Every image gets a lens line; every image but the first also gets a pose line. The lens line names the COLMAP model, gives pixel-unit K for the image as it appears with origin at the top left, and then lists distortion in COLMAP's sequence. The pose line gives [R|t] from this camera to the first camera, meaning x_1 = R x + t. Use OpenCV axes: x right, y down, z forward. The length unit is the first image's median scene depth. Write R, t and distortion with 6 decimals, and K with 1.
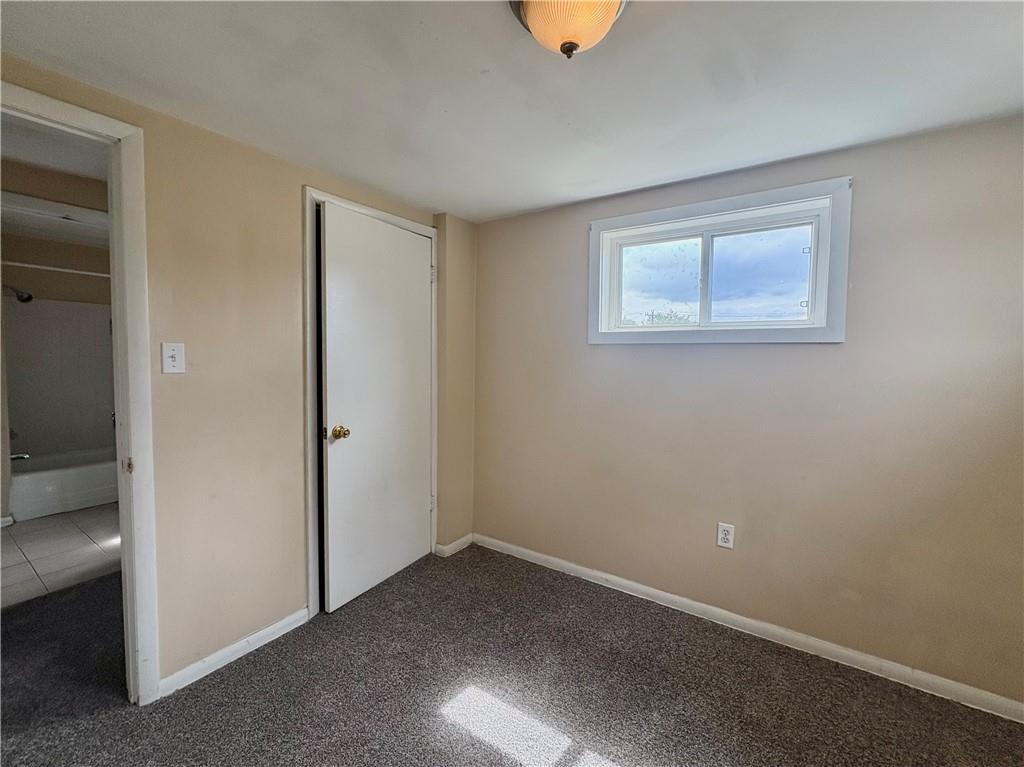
lens RADIAL K [[417.3, 0, 511.9], [0, 417.3, 381.7], [0, 0, 1]] dist [-0.001998, 0.000574]
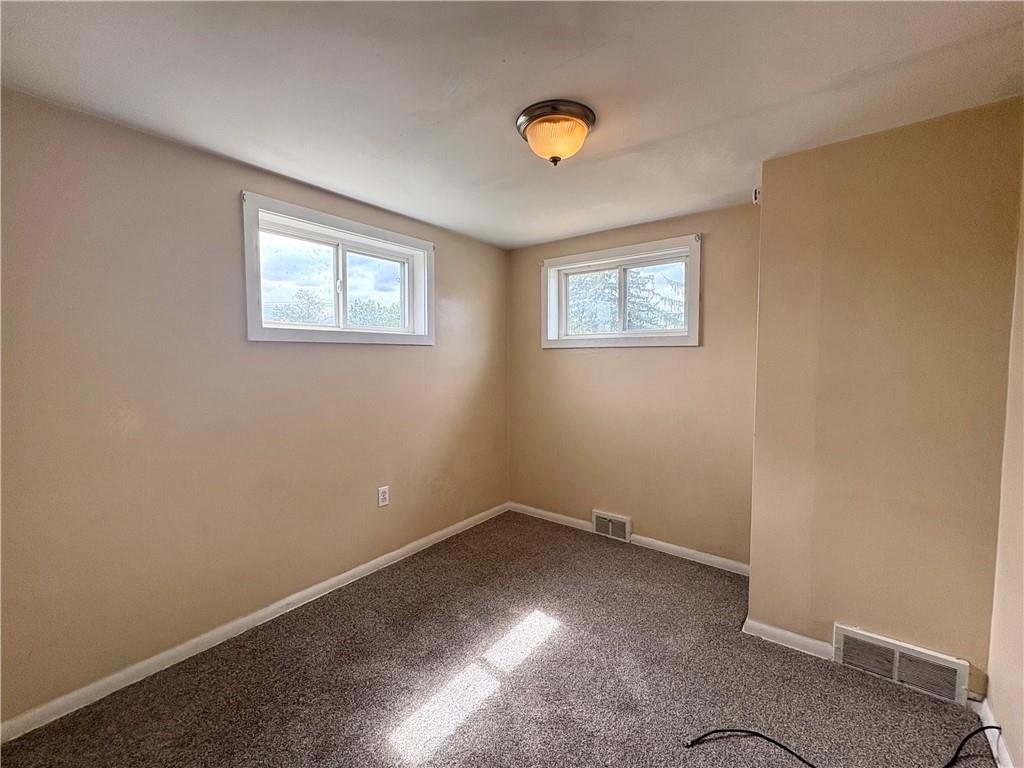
lens RADIAL K [[417.3, 0, 508.8], [0, 417.3, 382.0], [0, 0, 1]] dist [-0.001998, 0.000574]
pose [[0.084479, -0.073058, 0.993743, -0.686417], [0.061707, 0.995778, 0.067961, -0.038200], [-0.994513, 0.055579, 0.088631, 0.490690]]
